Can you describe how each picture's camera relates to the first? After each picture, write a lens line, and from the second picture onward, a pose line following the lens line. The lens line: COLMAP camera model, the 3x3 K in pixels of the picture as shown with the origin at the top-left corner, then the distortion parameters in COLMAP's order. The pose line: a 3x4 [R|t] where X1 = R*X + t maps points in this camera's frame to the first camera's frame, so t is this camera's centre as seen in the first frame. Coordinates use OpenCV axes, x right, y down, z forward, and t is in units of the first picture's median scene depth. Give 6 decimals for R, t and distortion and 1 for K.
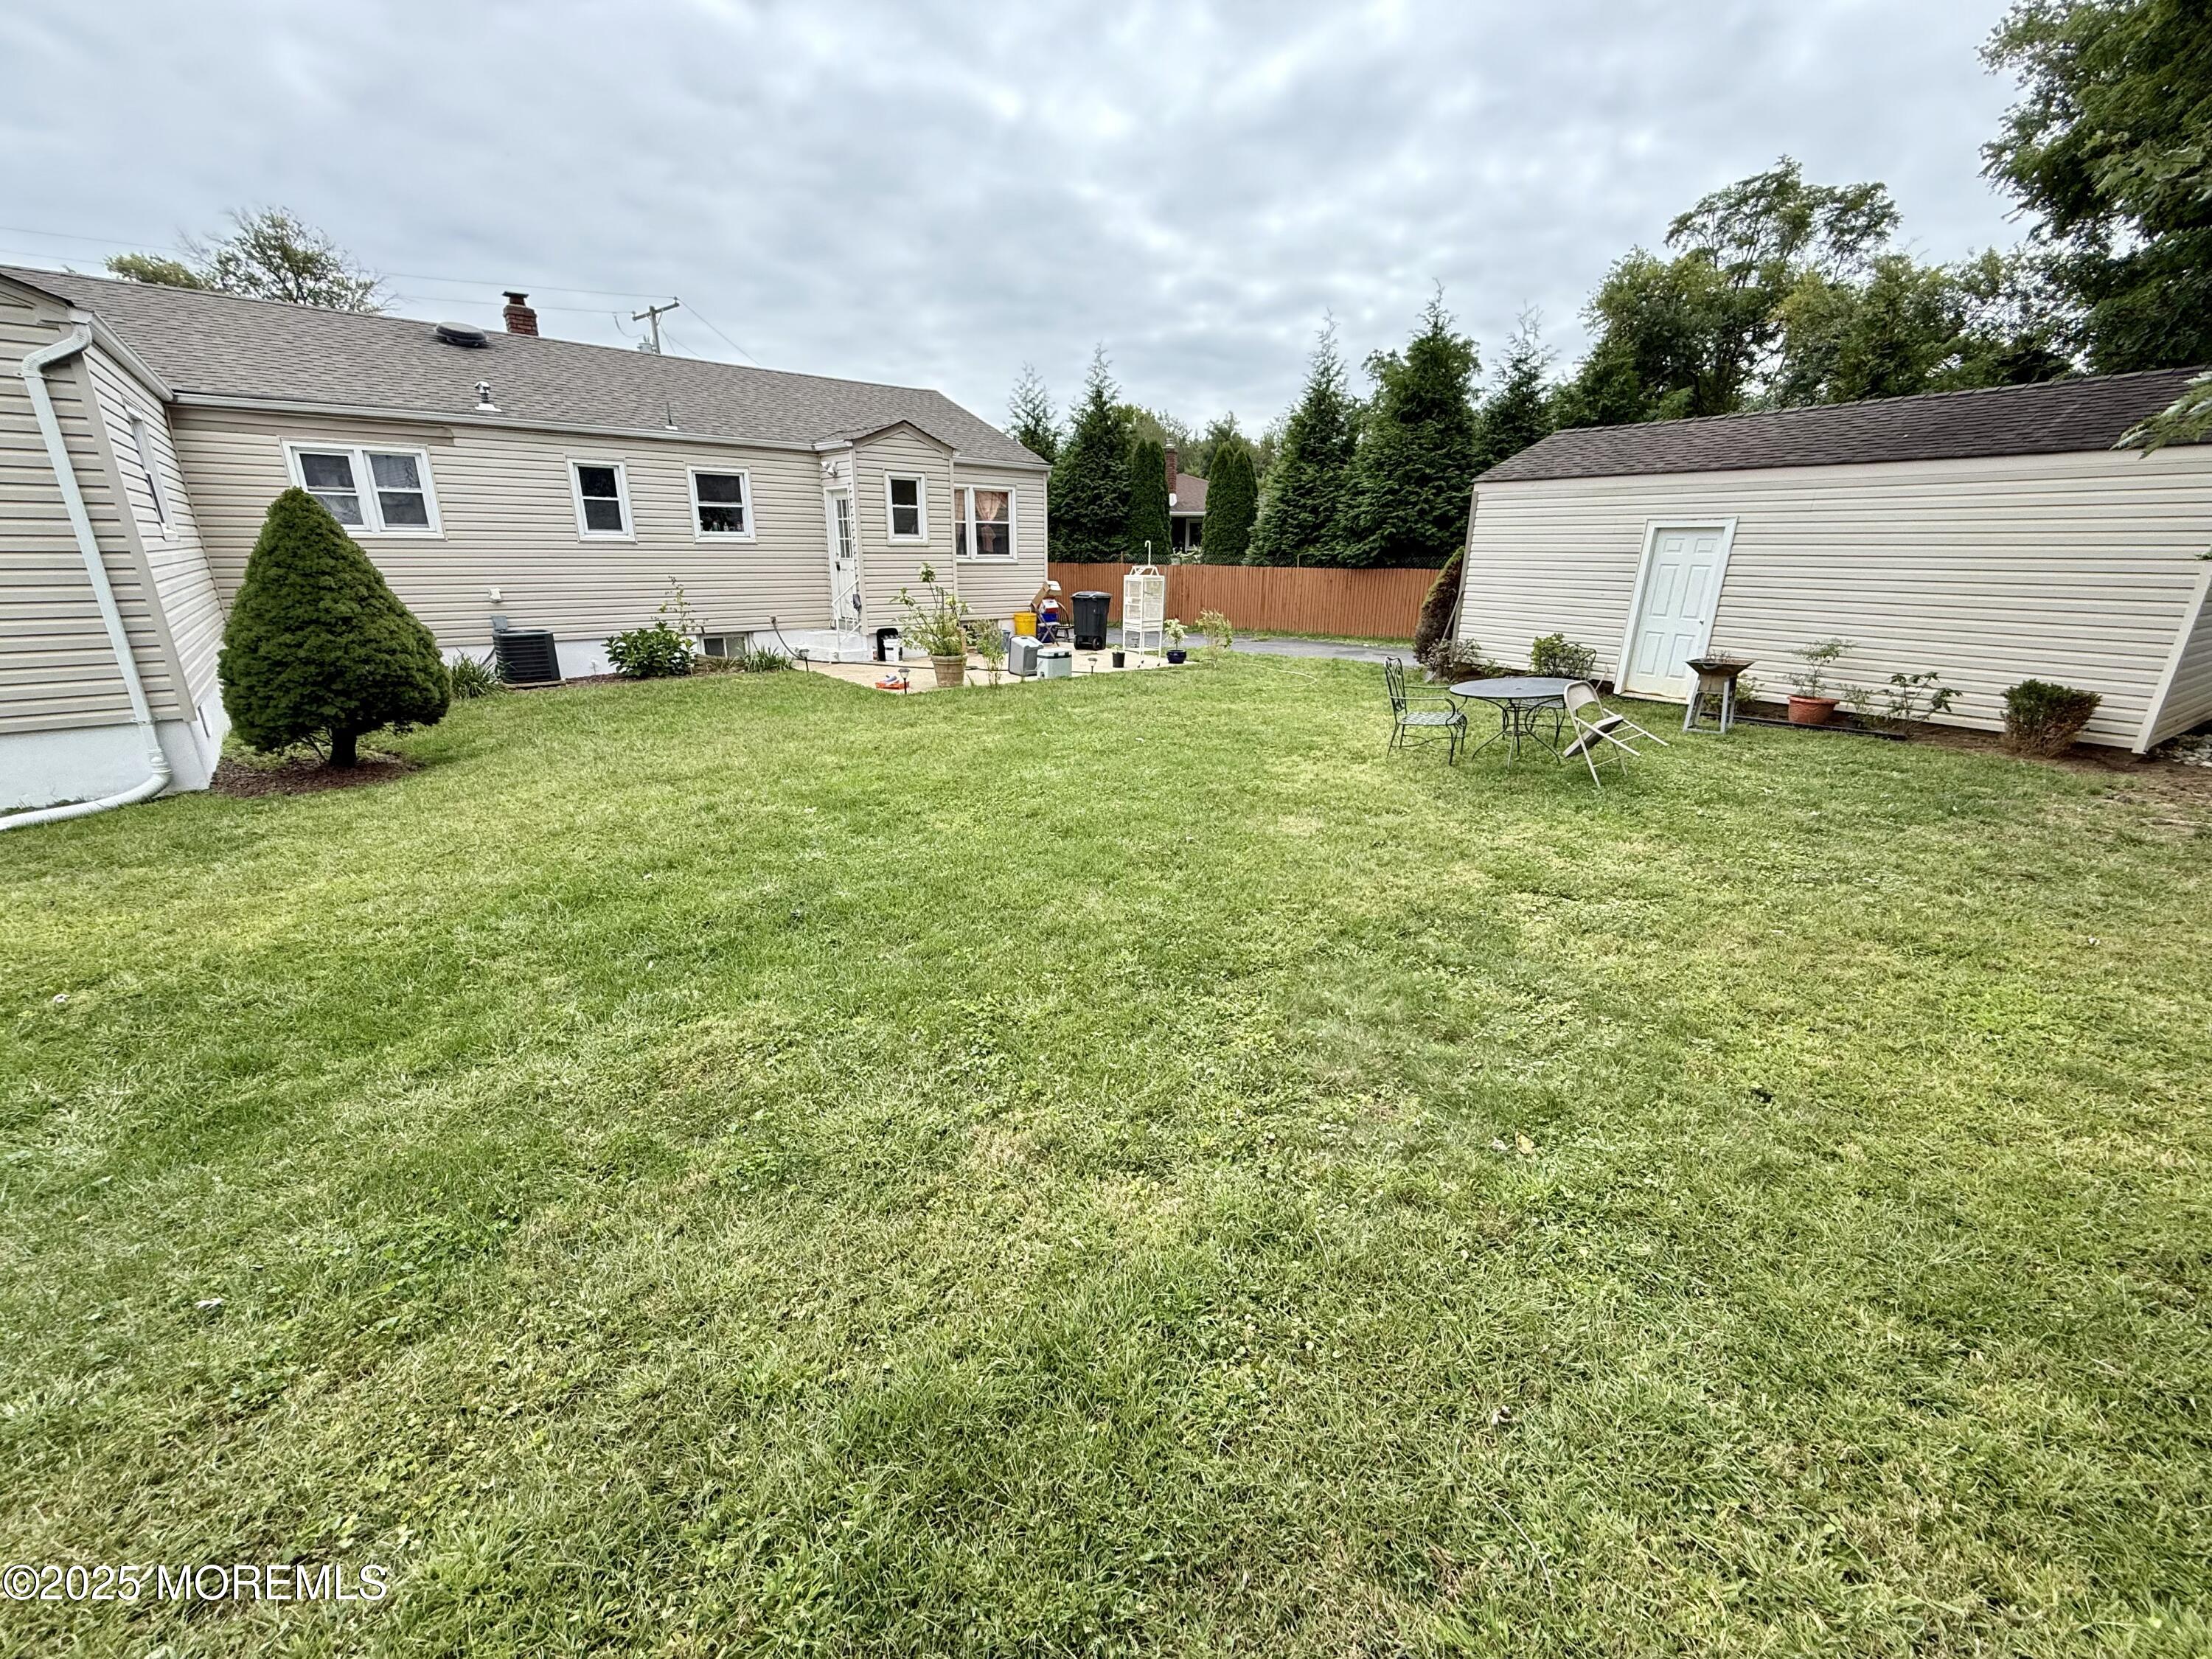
lens RADIAL K [[878.7, 0, 1106.0], [0, 878.7, 829.5], [0, 0, 1]] dist [-0.000041, -0.000141]
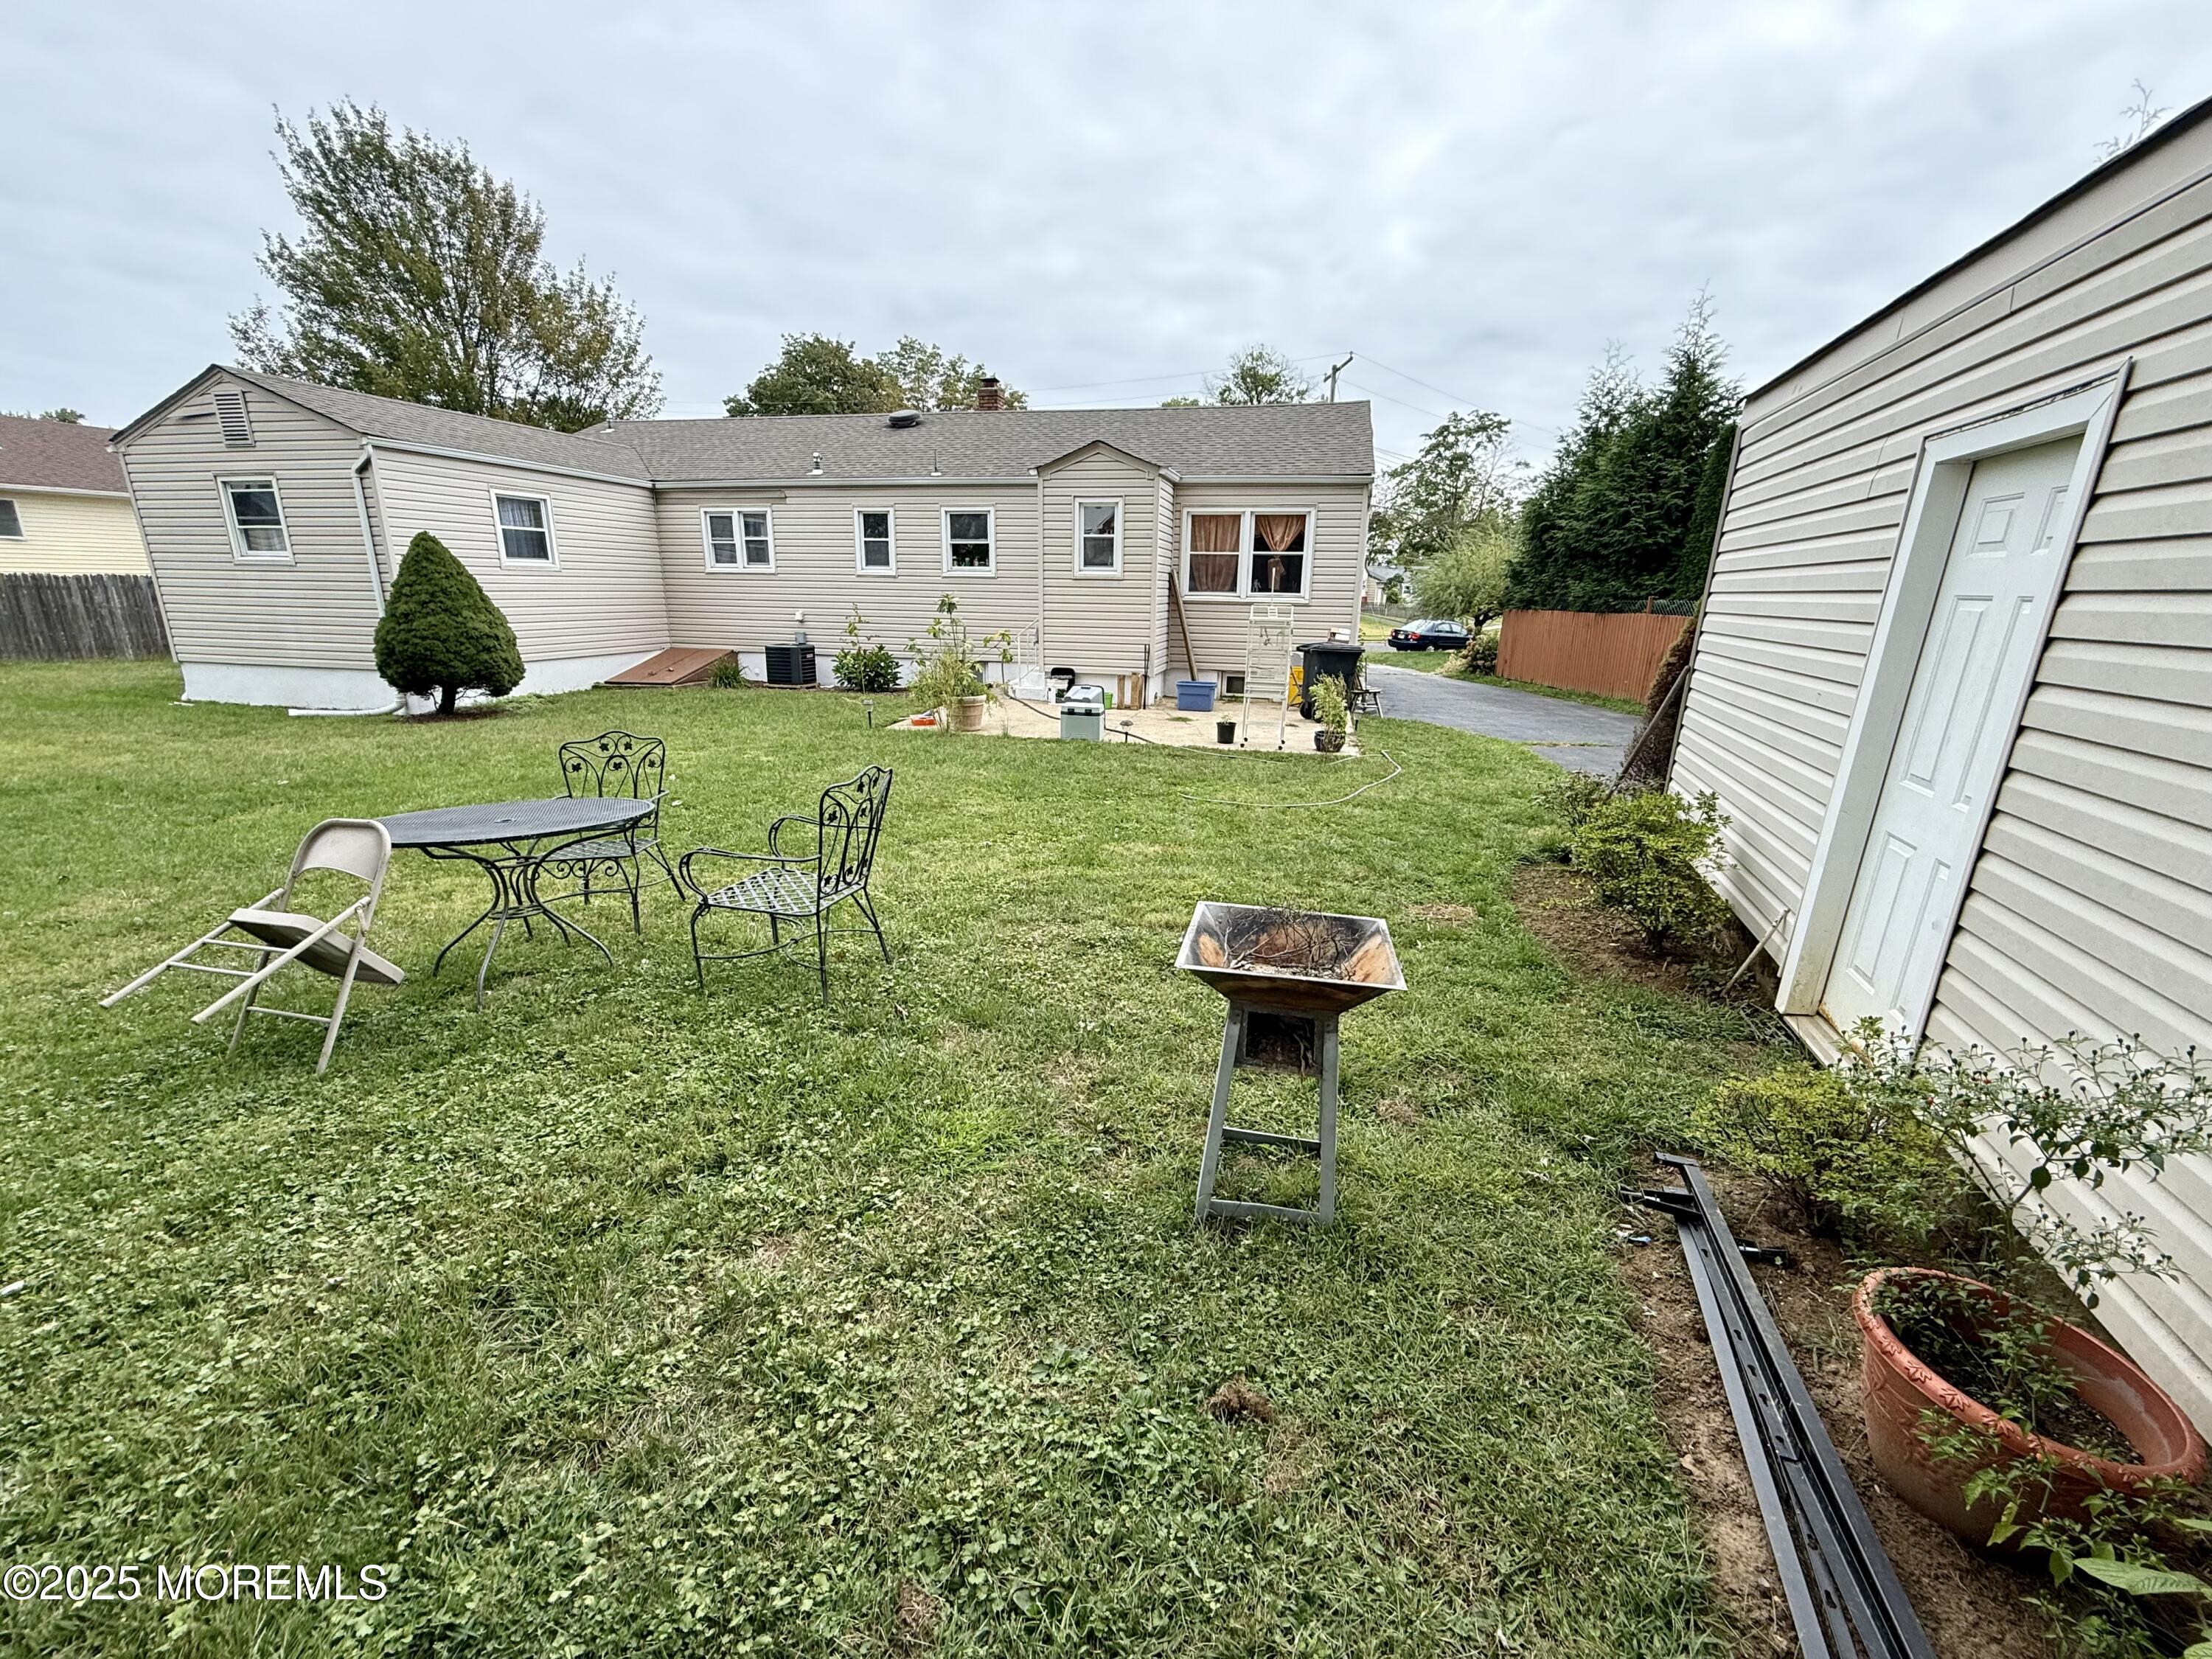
lens RADIAL K [[881.2, 0, 1106.0], [0, 881.2, 829.5], [0, 0, 1]] dist [-0.008780, -0.000033]
pose [[0.599902, 0.212908, -0.771225, 0.568048], [-0.257462, 0.964041, 0.065870, -0.149090], [0.757516, 0.159046, 0.633146, 0.515845]]
